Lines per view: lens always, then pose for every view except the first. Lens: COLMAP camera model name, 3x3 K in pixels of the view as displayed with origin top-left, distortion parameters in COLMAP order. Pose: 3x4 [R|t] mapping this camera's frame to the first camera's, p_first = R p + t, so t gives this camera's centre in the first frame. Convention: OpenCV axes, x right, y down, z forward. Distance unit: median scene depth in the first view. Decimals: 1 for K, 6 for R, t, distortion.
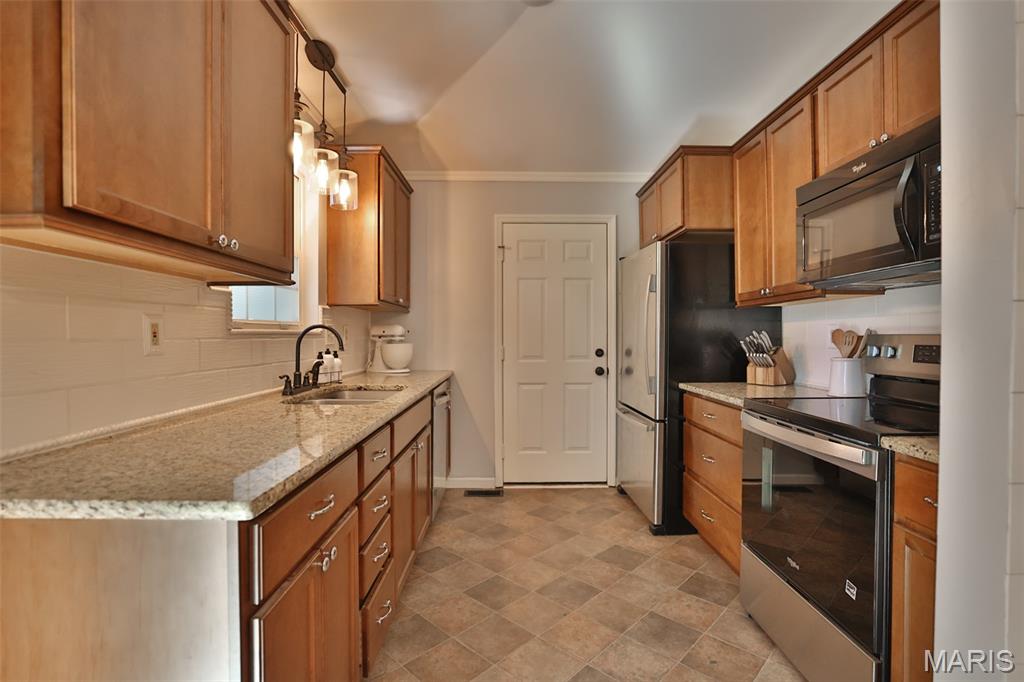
lens RADIAL K [[481.4, 0, 517.9], [0, 481.4, 340.5], [0, 0, 1]] dist [-0.051906, 0.020004]
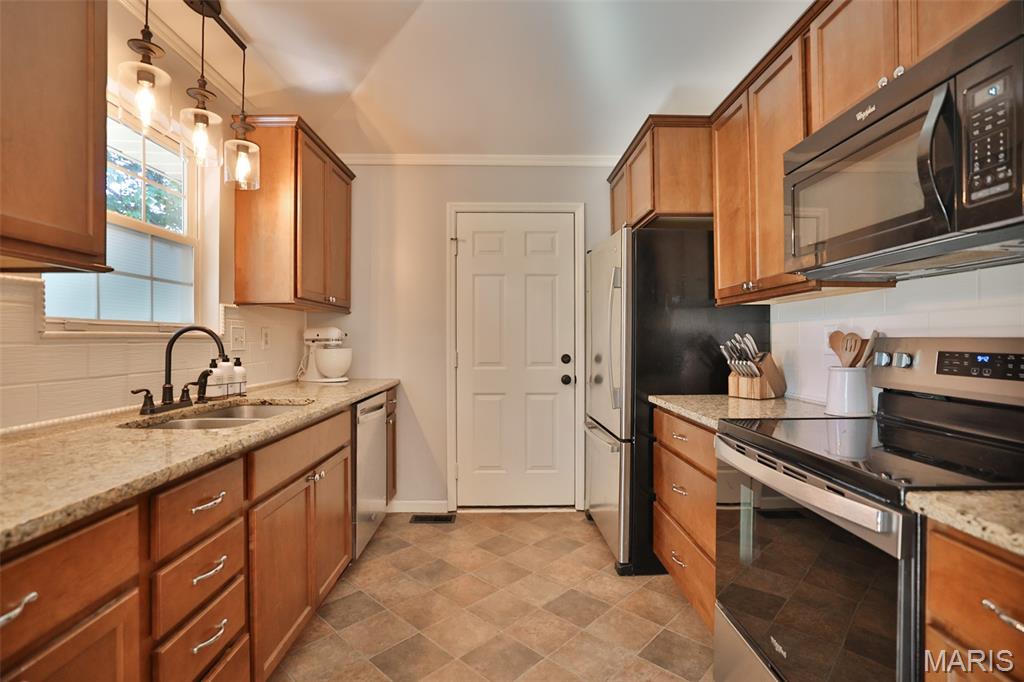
lens RADIAL K [[481.4, 0, 517.9], [0, 481.4, 340.5], [0, 0, 1]] dist [-0.051906, 0.020004]
pose [[0.999981, -0.000576, 0.006154, 0.105635], [0.000625, 0.999969, -0.007902, -0.001648], [-0.006149, 0.007906, 0.999950, 0.162342]]
